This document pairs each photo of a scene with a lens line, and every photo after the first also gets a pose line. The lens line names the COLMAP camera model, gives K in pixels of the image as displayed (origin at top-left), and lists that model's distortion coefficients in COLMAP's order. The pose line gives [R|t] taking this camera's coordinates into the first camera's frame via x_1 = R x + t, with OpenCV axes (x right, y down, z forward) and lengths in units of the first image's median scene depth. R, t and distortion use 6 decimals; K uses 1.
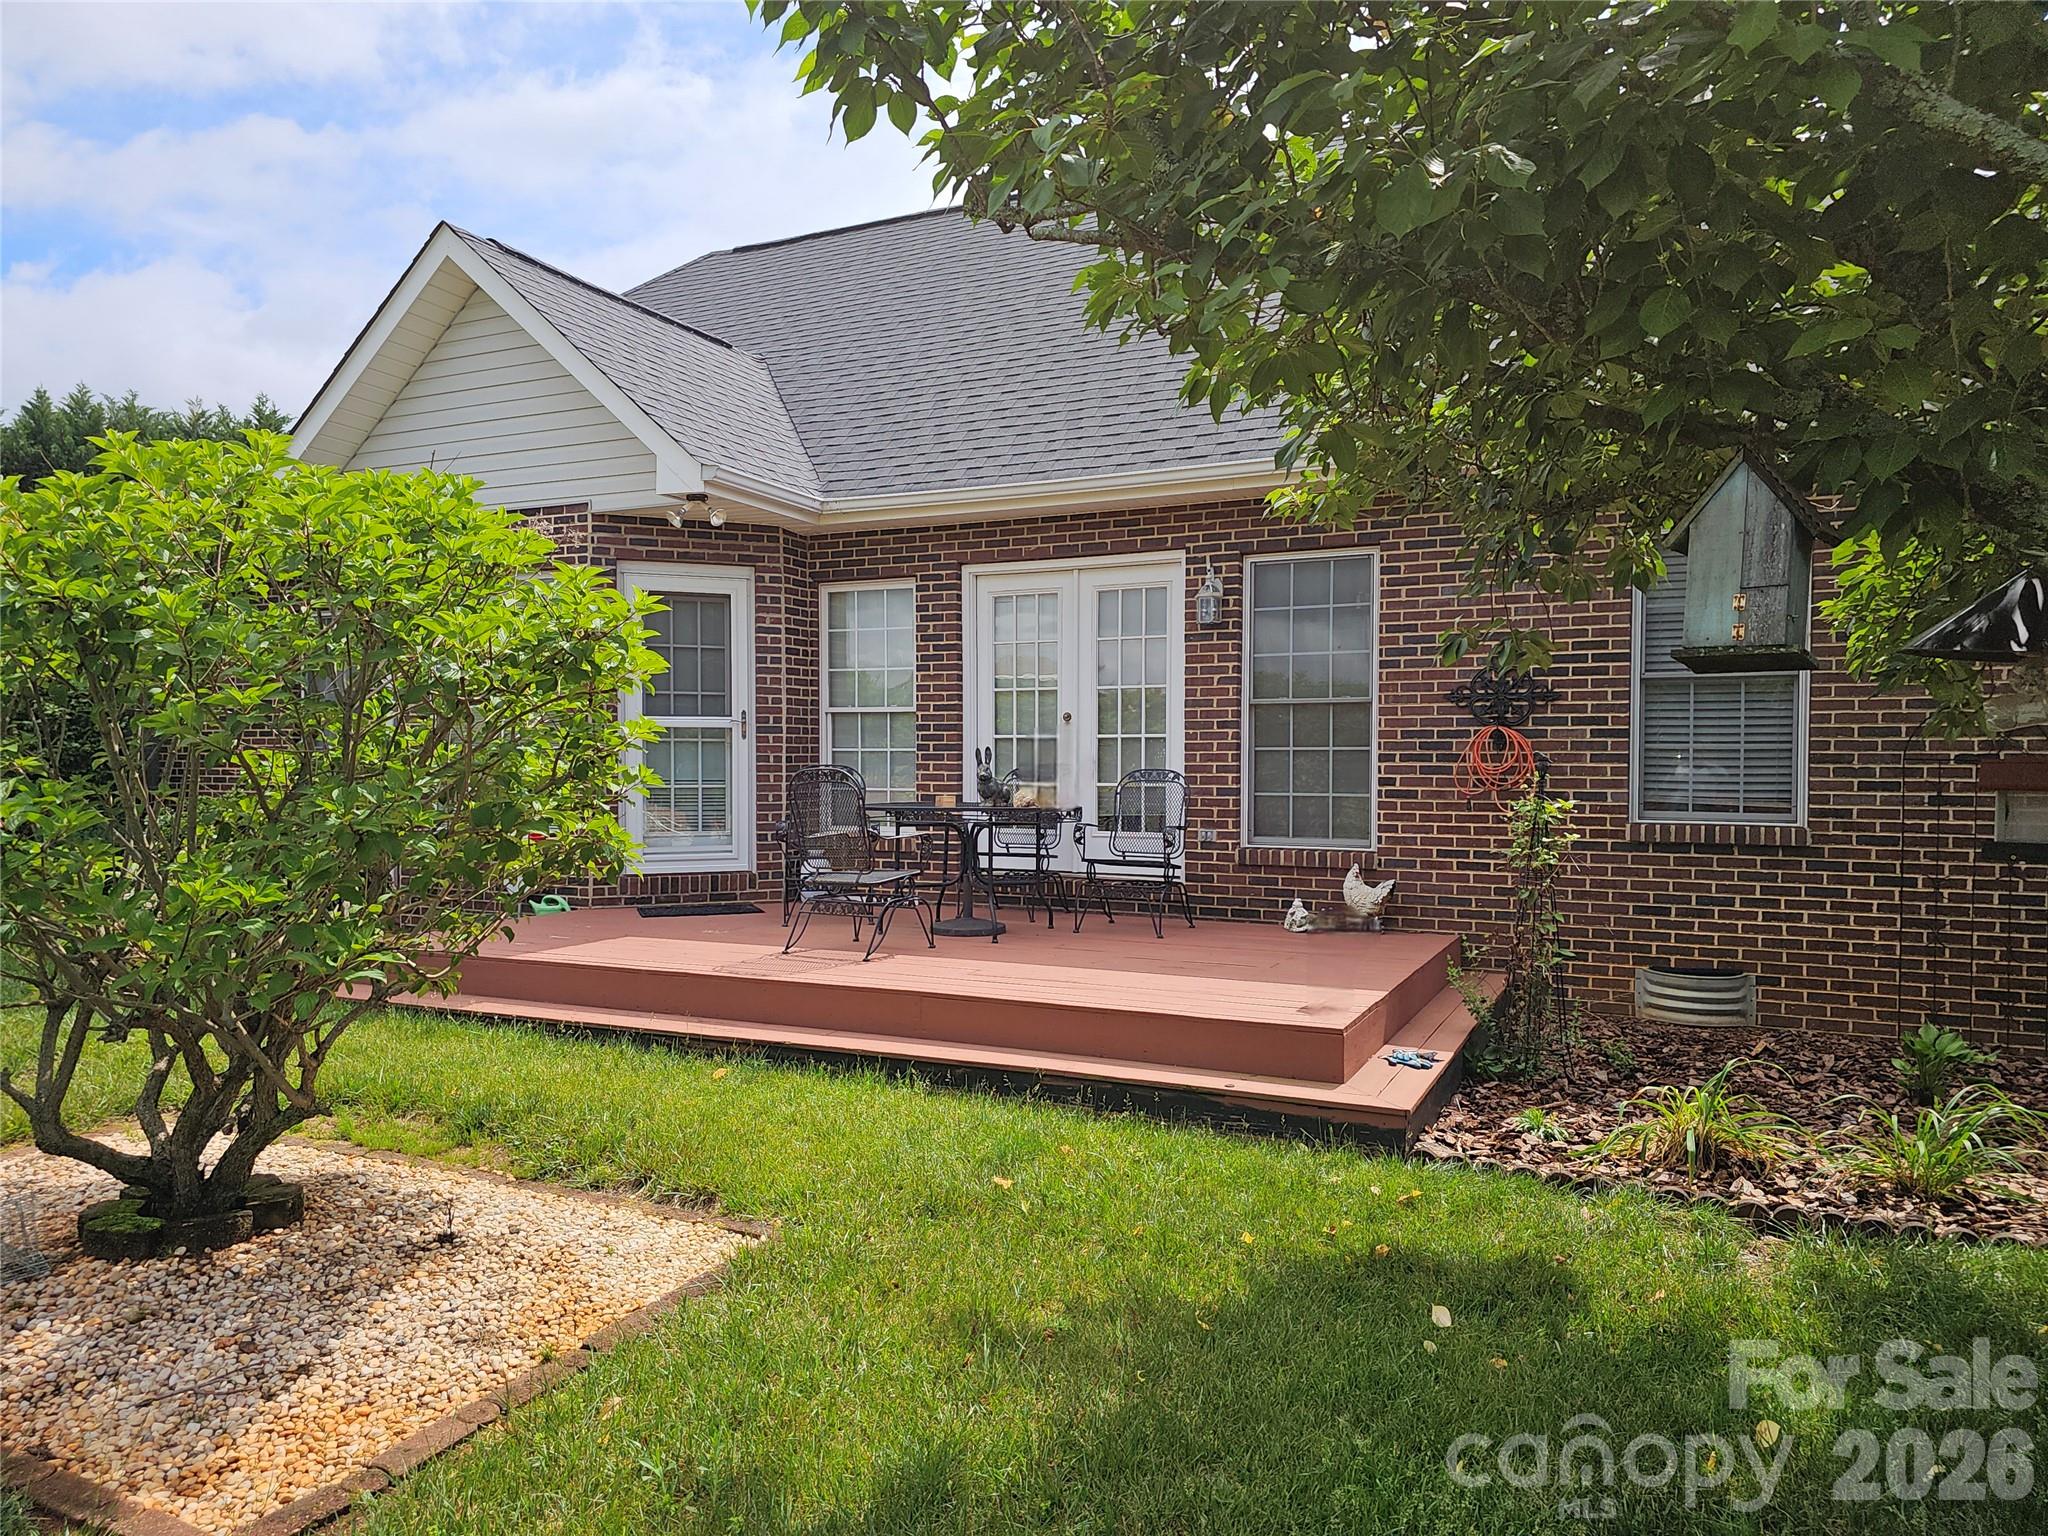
lens RADIAL K [[1349.0, 0, 1034.0], [0, 1349.0, 778.1], [0, 0, 1]] dist [0.006265, 0.000028]
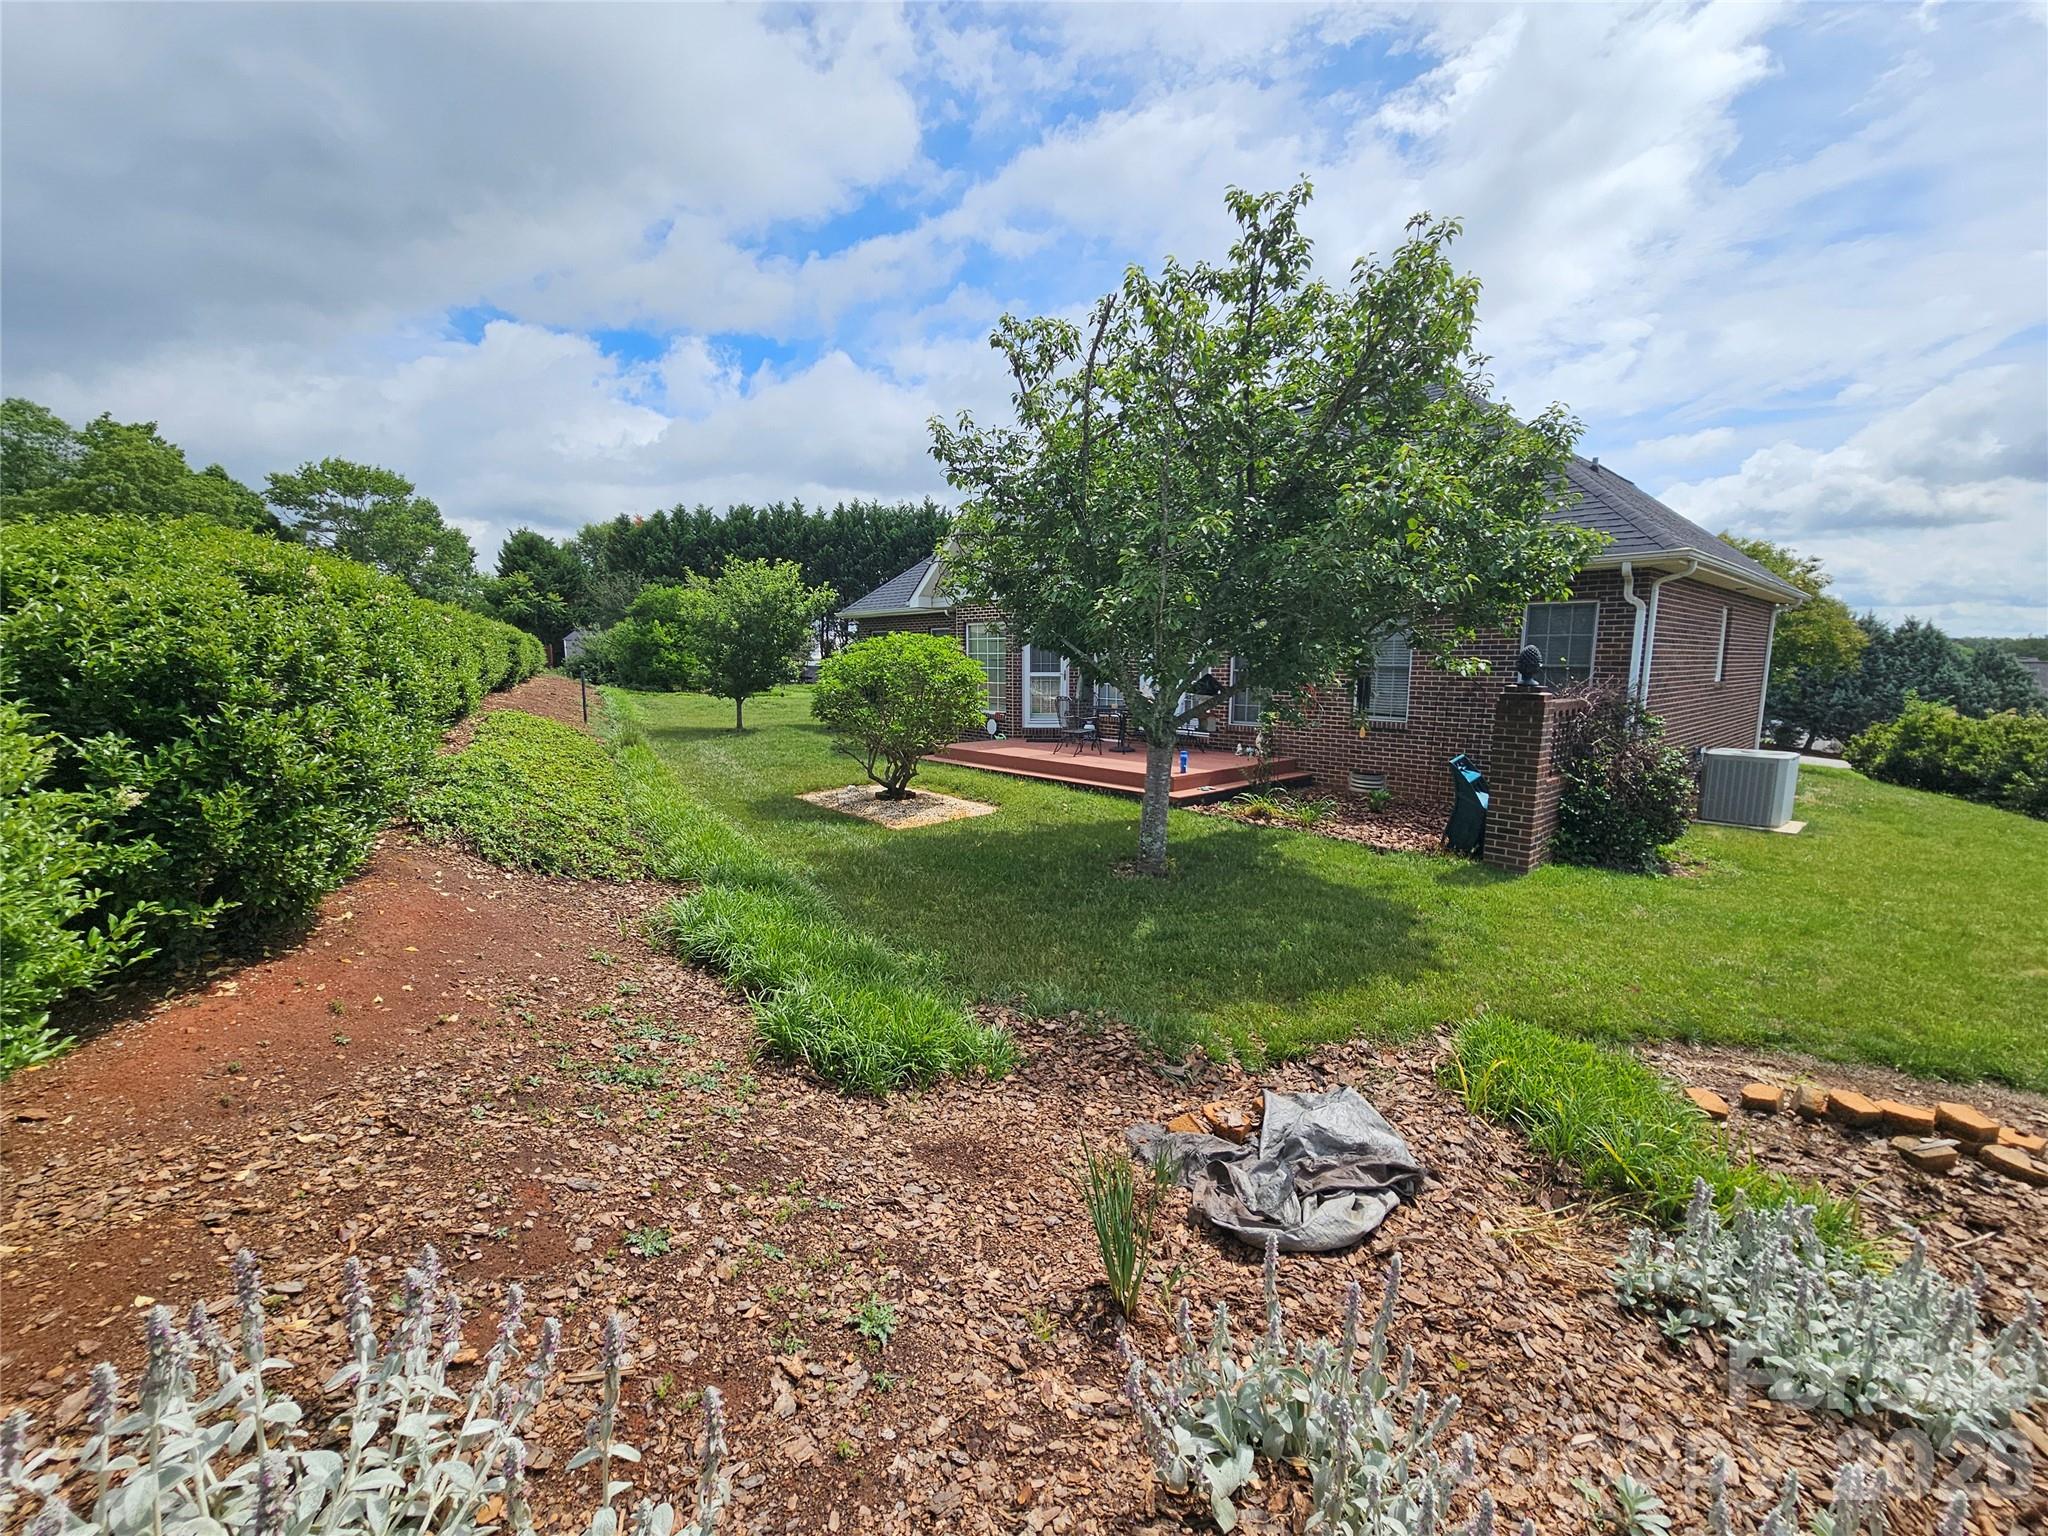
lens RADIAL K [[827.0, 0, 1019.5], [0, 827.0, 767.9], [0, 0, 1]] dist [-0.002231, -0.000062]
pose [[0.913886, 0.048461, -0.403067, 0.482077], [-0.000305, 0.992931, 0.118691, -0.063228], [0.405970, -0.108347, 0.907441, -0.741579]]
